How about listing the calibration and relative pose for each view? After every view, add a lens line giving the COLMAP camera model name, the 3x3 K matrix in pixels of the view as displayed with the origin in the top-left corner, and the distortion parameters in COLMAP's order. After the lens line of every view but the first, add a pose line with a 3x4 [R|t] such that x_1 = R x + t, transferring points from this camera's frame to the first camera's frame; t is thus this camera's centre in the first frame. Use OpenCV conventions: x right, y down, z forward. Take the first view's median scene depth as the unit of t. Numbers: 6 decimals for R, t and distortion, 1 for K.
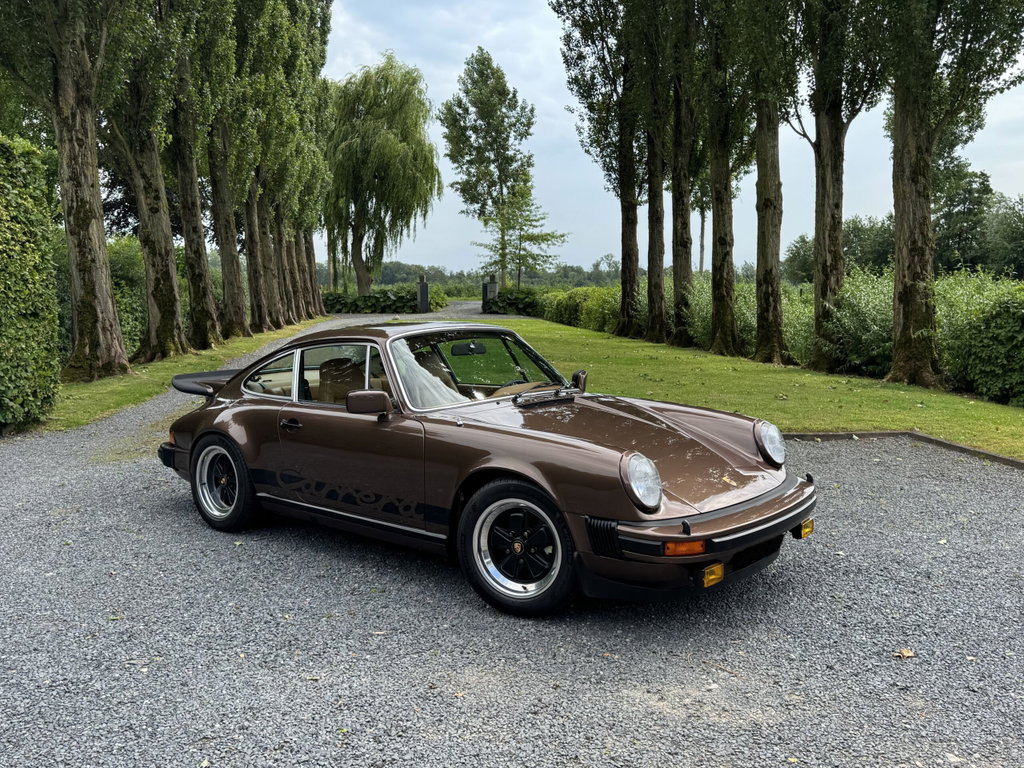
lens RADIAL K [[889.7, 0, 512.0], [0, 889.7, 384.0], [0, 0, 1]] dist [0.159535, -0.329735]
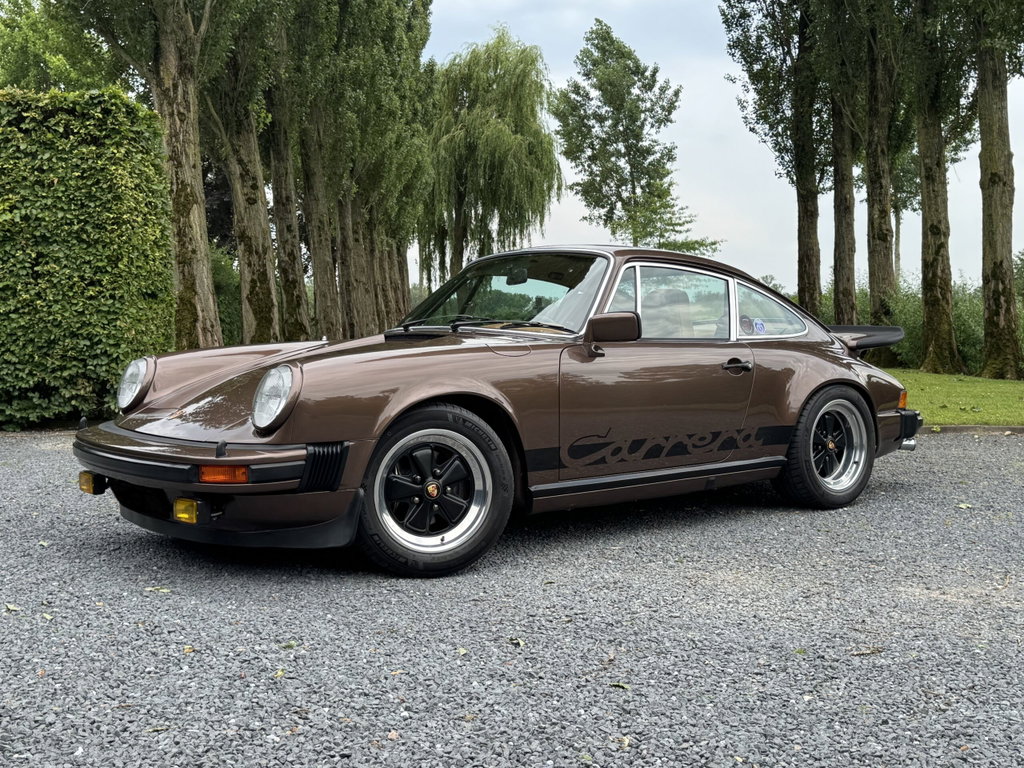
lens RADIAL K [[1126.0, 0, 509.5], [0, 1126.0, 386.4], [0, 0, 1]] dist [0.196816, -0.474026]
pose [[0.993411, 0.001594, -0.114598, -0.016190], [-0.007137, 0.998823, -0.047977, 0.022153], [0.114386, 0.048479, 0.992253, -0.026335]]
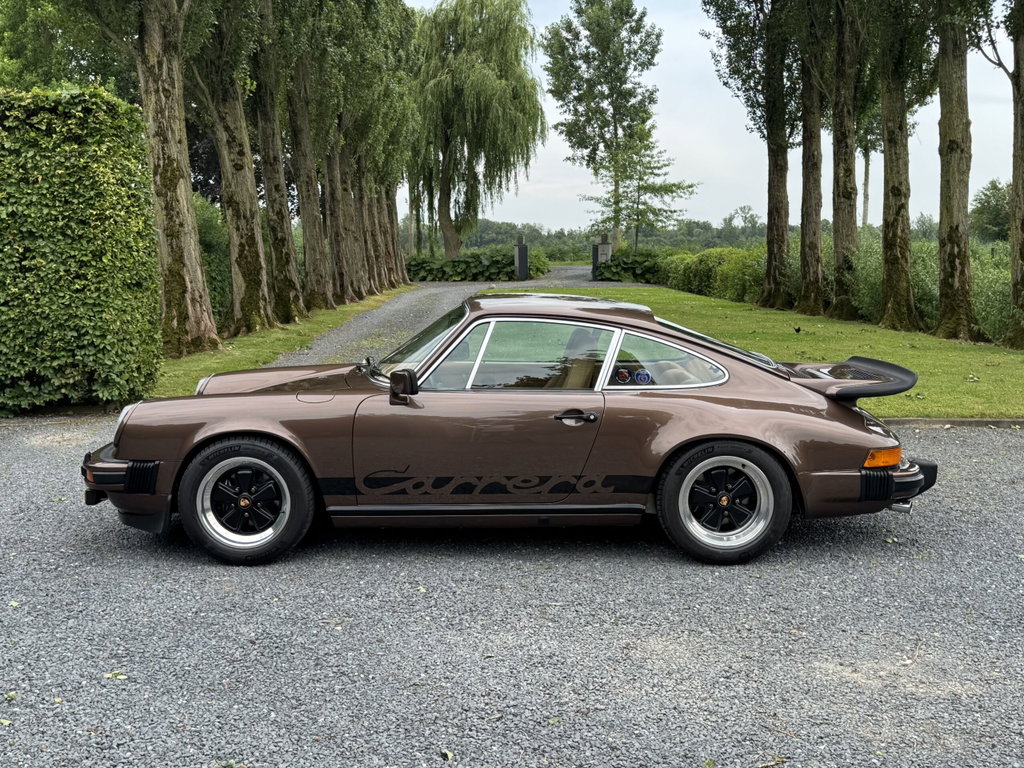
lens RADIAL K [[1070.9, 0, 508.5], [0, 1070.9, 381.9], [0, 0, 1]] dist [0.186321, -0.436066]
pose [[0.994459, 0.006286, -0.104938, -0.010152], [-0.004715, 0.999873, 0.015209, 0.001627], [0.105020, -0.014630, 0.994362, -0.025736]]
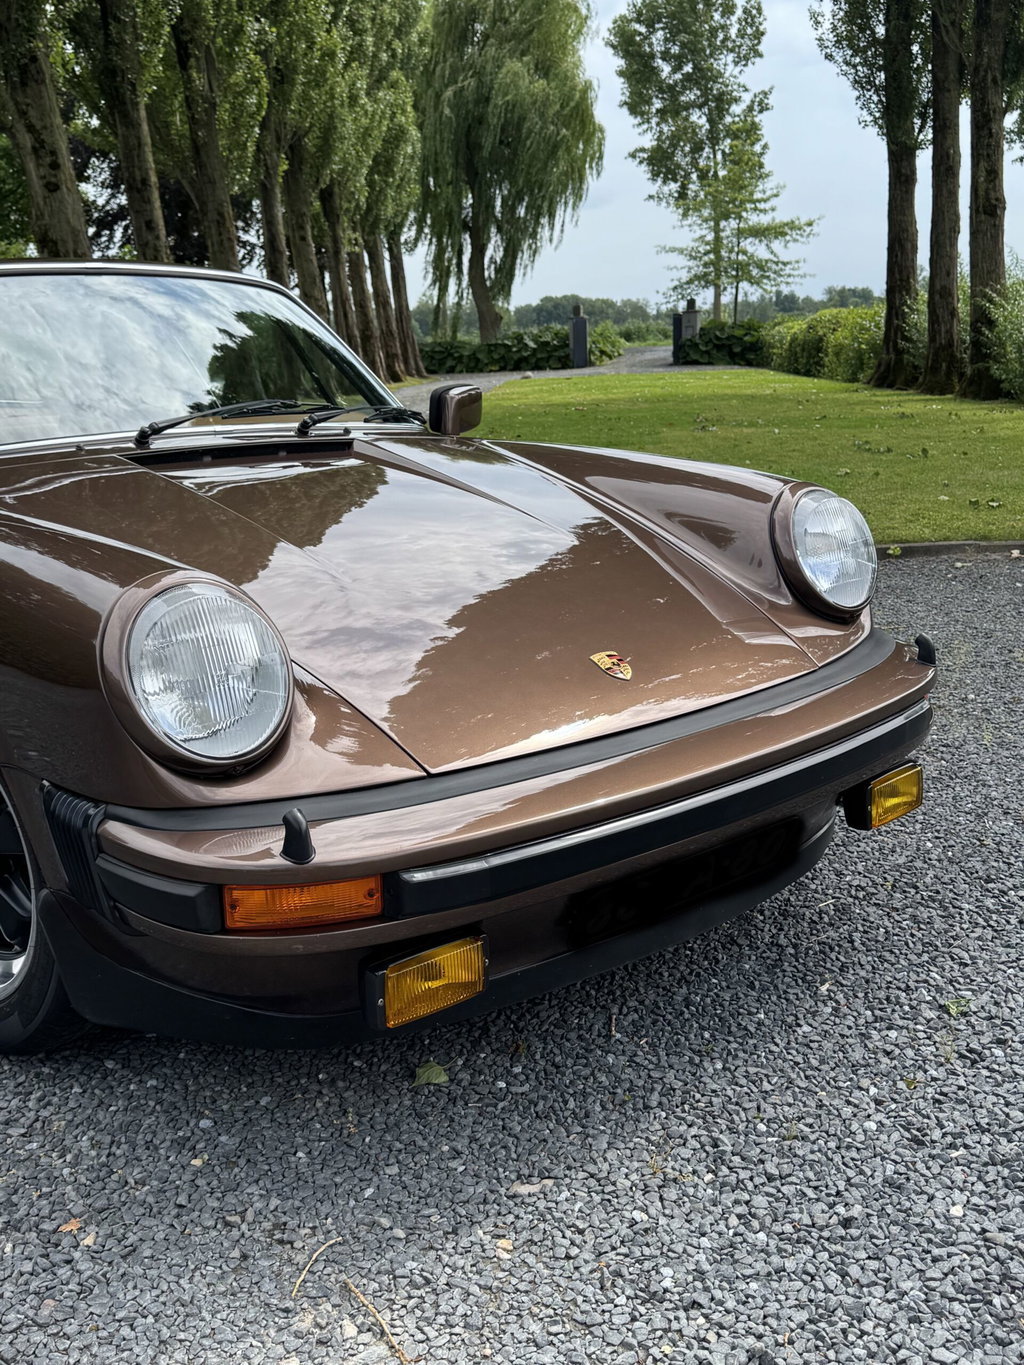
lens RADIAL K [[1346.0, 0, 512.0], [0, 1346.0, 682.5], [0, 0, 1]] dist [0.122377, -0.239044]
pose [[0.984952, 0.007877, -0.172647, 0.042028], [0.016977, 0.989719, 0.142012, 0.006588], [0.171991, -0.142807, 0.974693, 0.075367]]
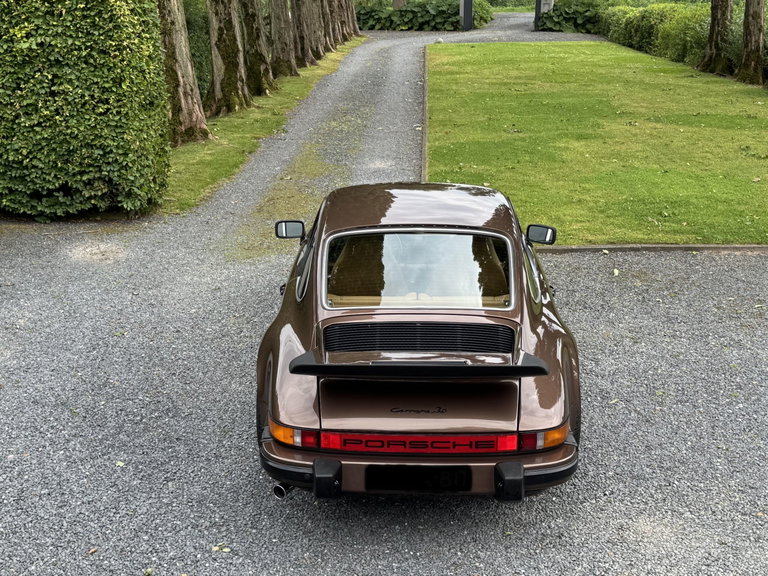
lens RADIAL K [[984.0, 0, 384.0], [0, 984.0, 288.0], [0, 0, 1]] dist [0.213911, -0.531214]
pose [[0.986236, 0.040693, -0.160260, -0.022955], [-0.009913, 0.982051, 0.188356, -0.029643], [0.165048, -0.184175, 0.968937, -0.038489]]
